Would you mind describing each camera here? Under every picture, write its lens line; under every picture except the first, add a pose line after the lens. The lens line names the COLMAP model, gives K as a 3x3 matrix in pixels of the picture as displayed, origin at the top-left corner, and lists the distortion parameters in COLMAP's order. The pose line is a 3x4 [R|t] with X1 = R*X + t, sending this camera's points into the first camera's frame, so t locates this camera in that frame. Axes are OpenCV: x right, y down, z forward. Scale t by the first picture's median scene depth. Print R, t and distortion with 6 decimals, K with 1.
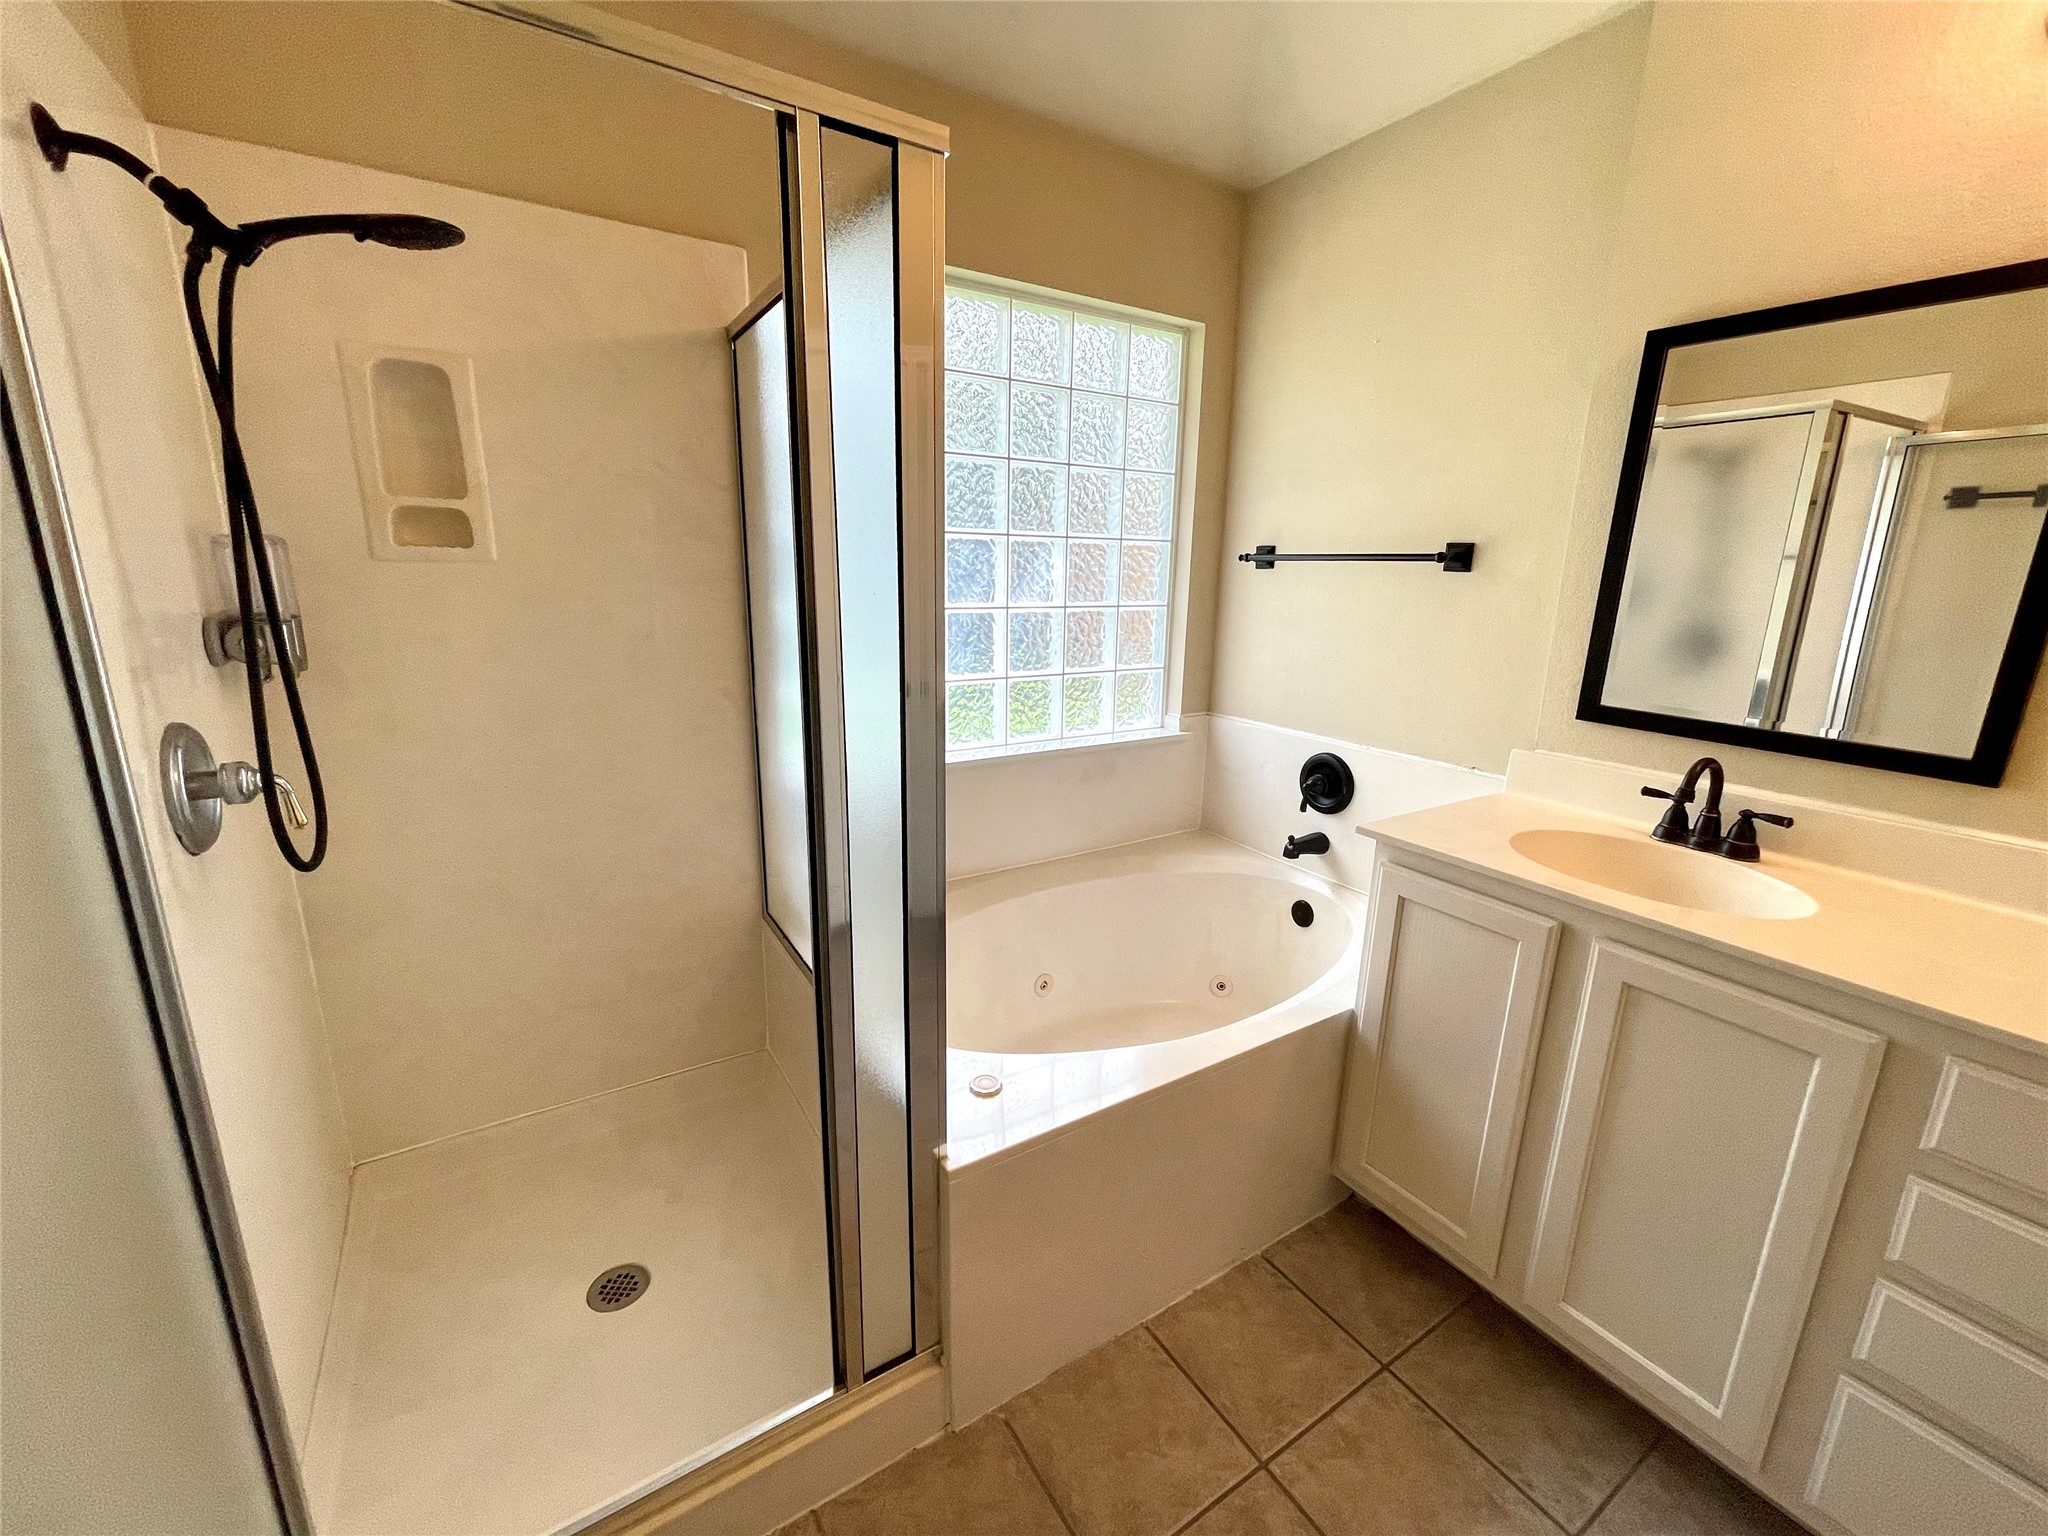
lens RADIAL K [[829.2, 0, 1023.8], [0, 829.2, 764.4], [0, 0, 1]] dist [0.001606, -0.000979]
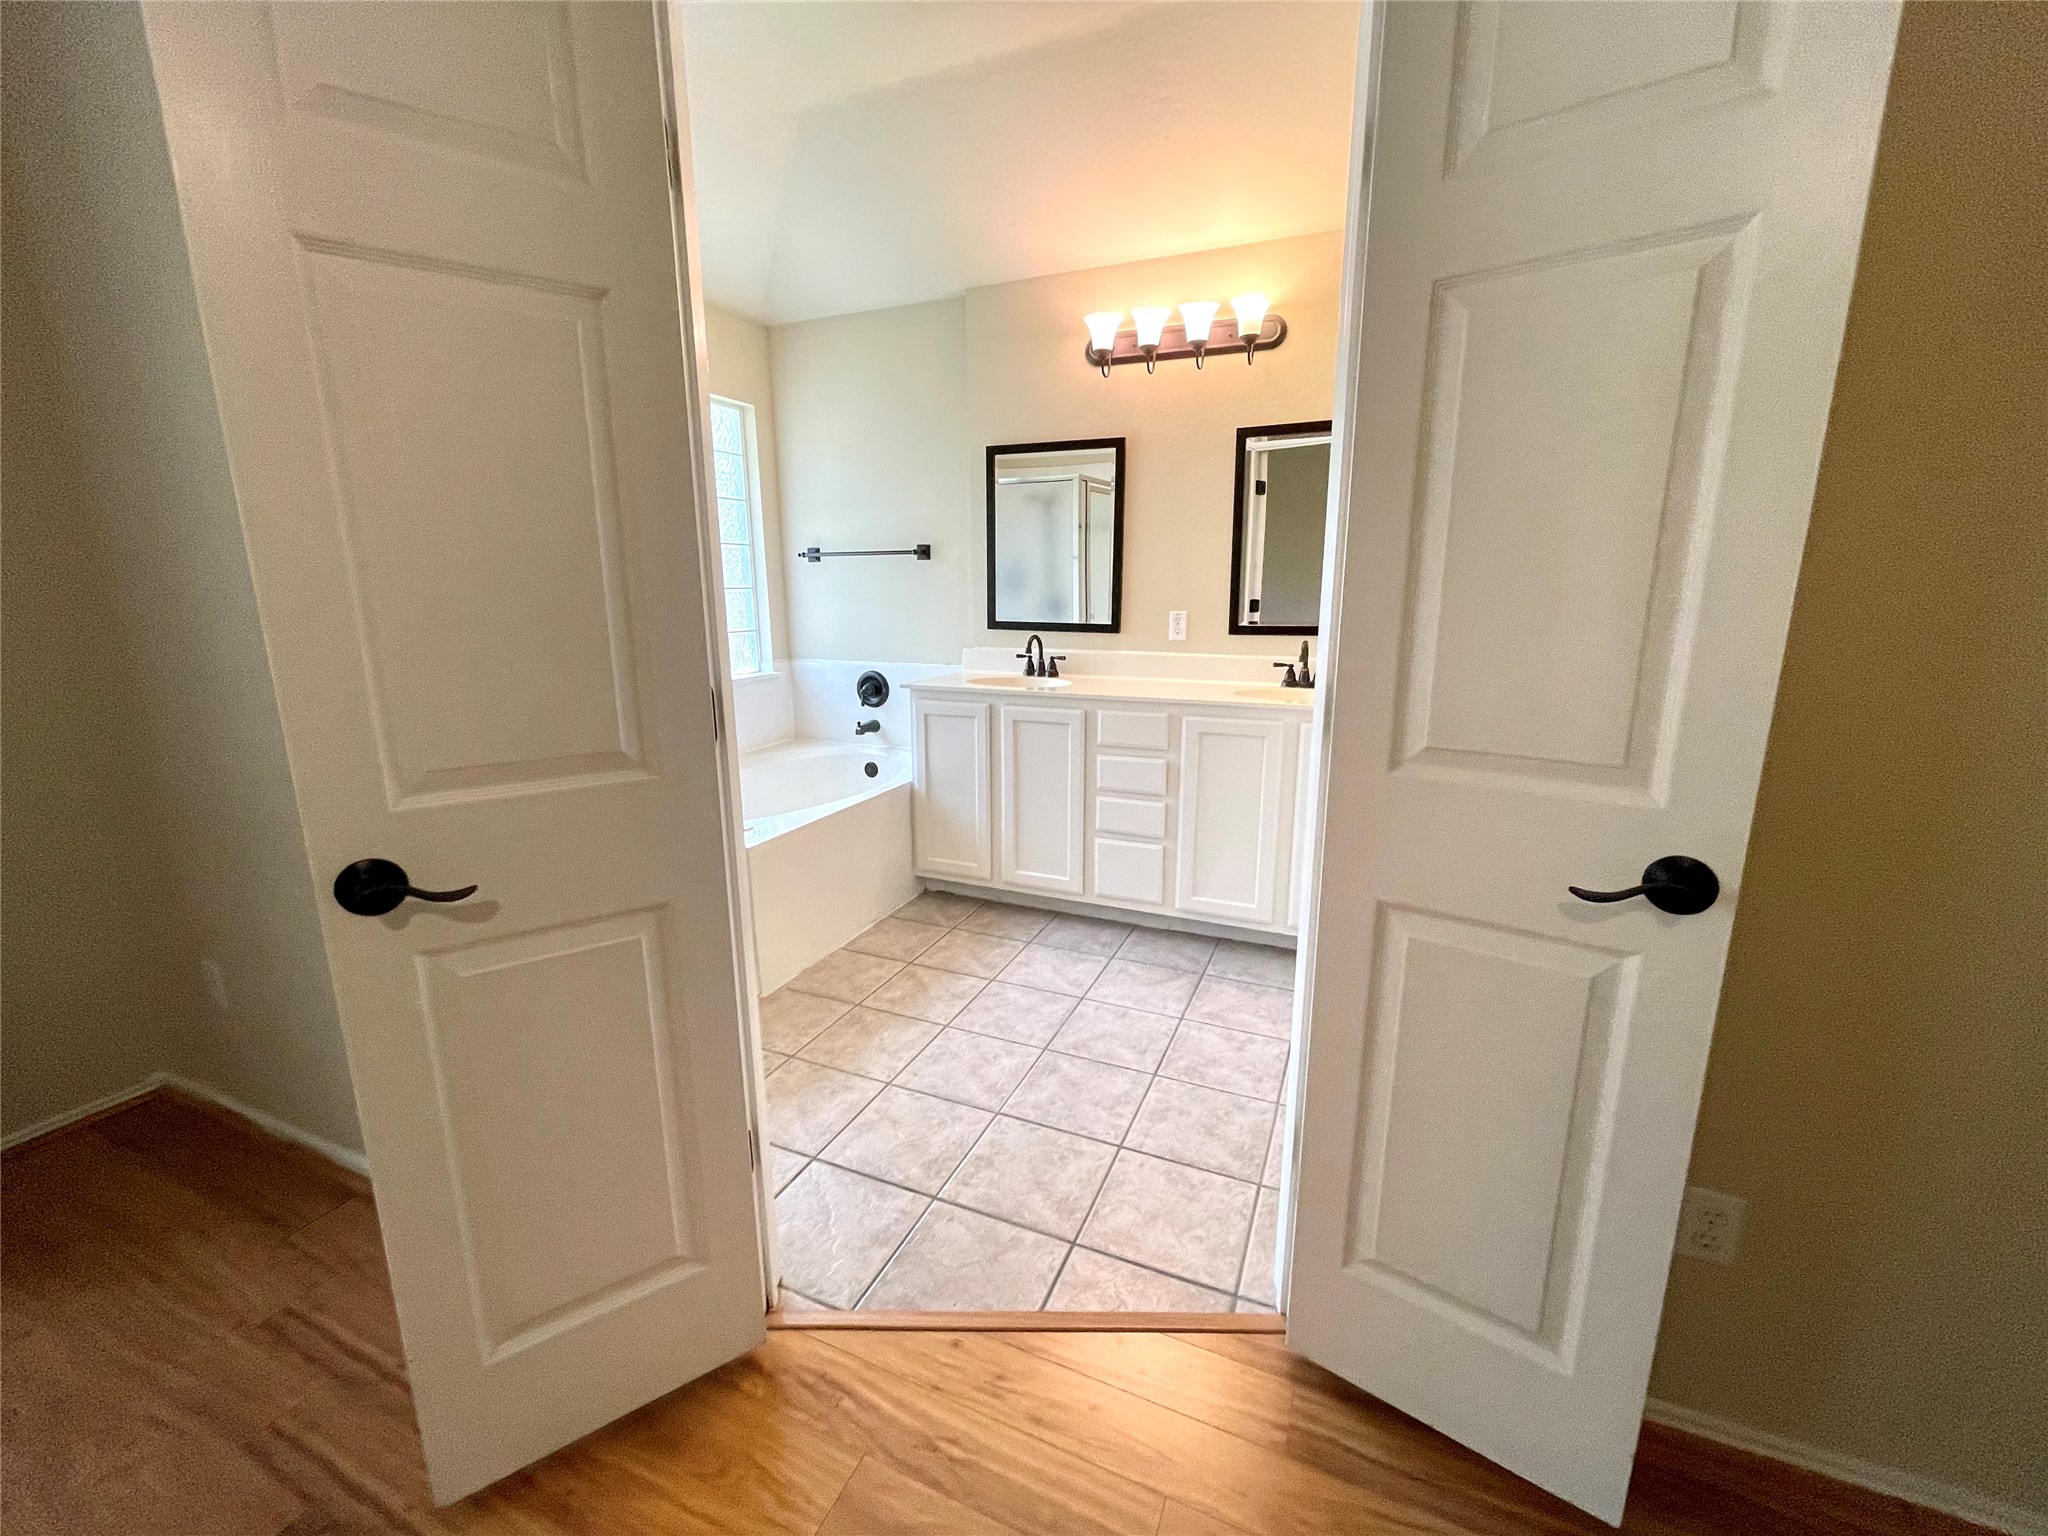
lens RADIAL K [[829.2, 0, 1025.1], [0, 829.2, 764.2], [0, 0, 1]] dist [0.001606, -0.000979]
pose [[0.825642, -0.141569, 0.546143, -0.482055], [0.150947, 0.988147, 0.027947, 0.263086], [-0.543626, 0.059365, 0.837225, -0.848130]]
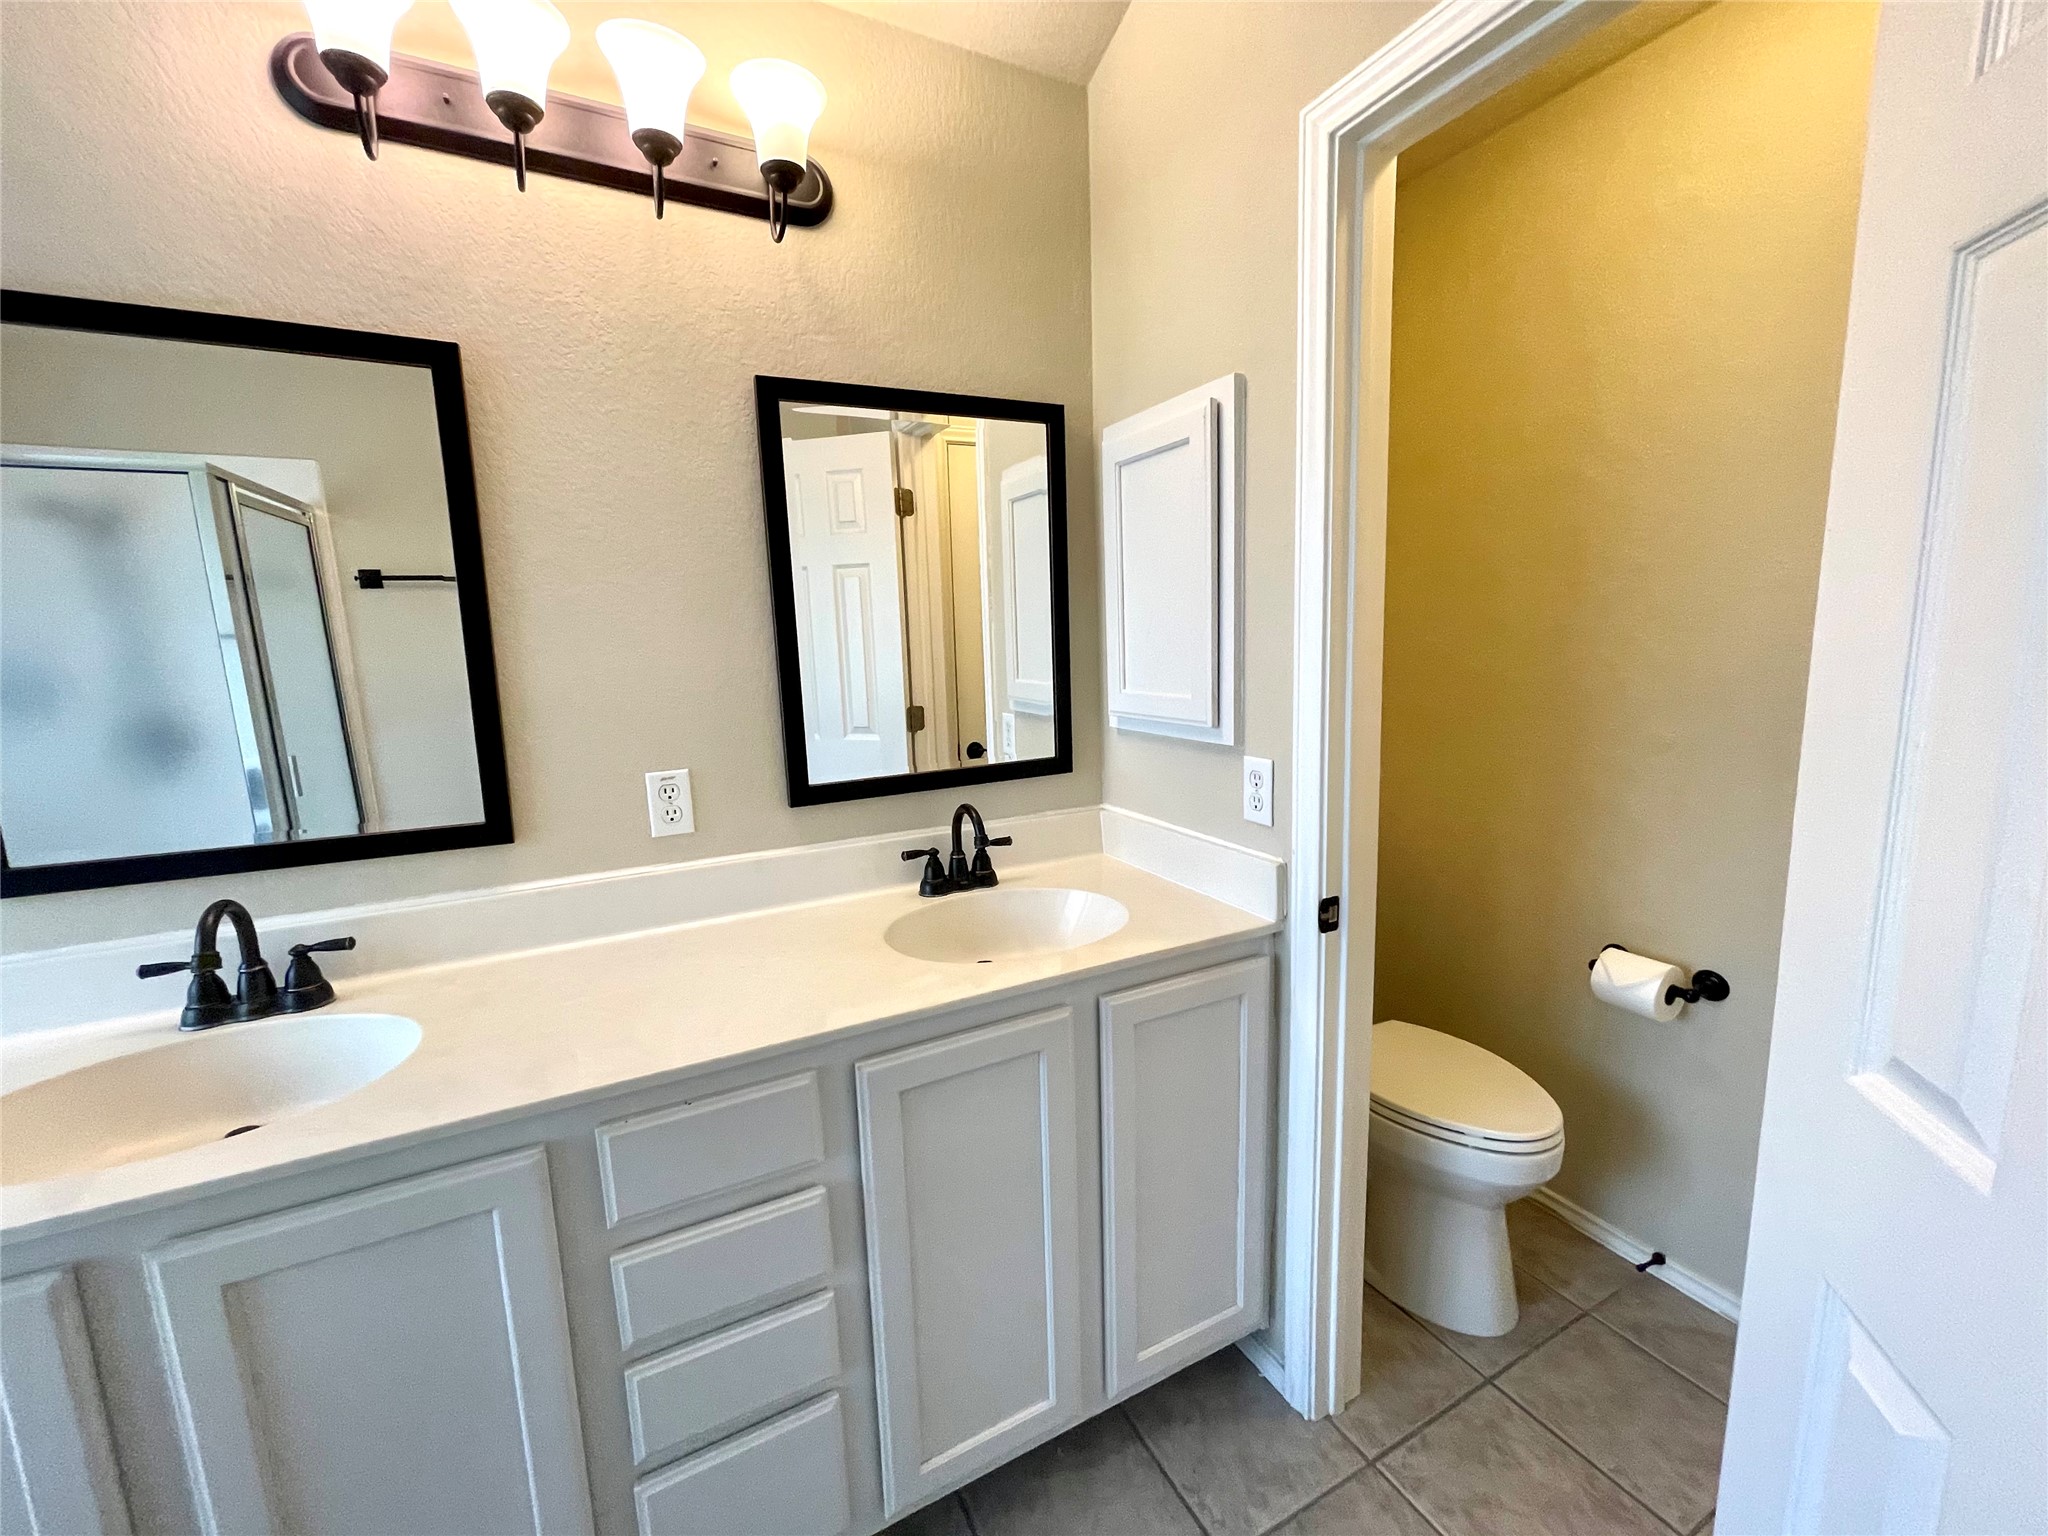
lens RADIAL K [[829.2, 0, 1031.5], [0, 829.2, 769.1], [0, 0, 1]] dist [0.001606, -0.000979]
pose [[0.078535, -0.175535, 0.981336, 0.172912], [0.262766, 0.953211, 0.149475, -0.037490], [-0.961658, 0.246123, 0.120985, 0.181832]]
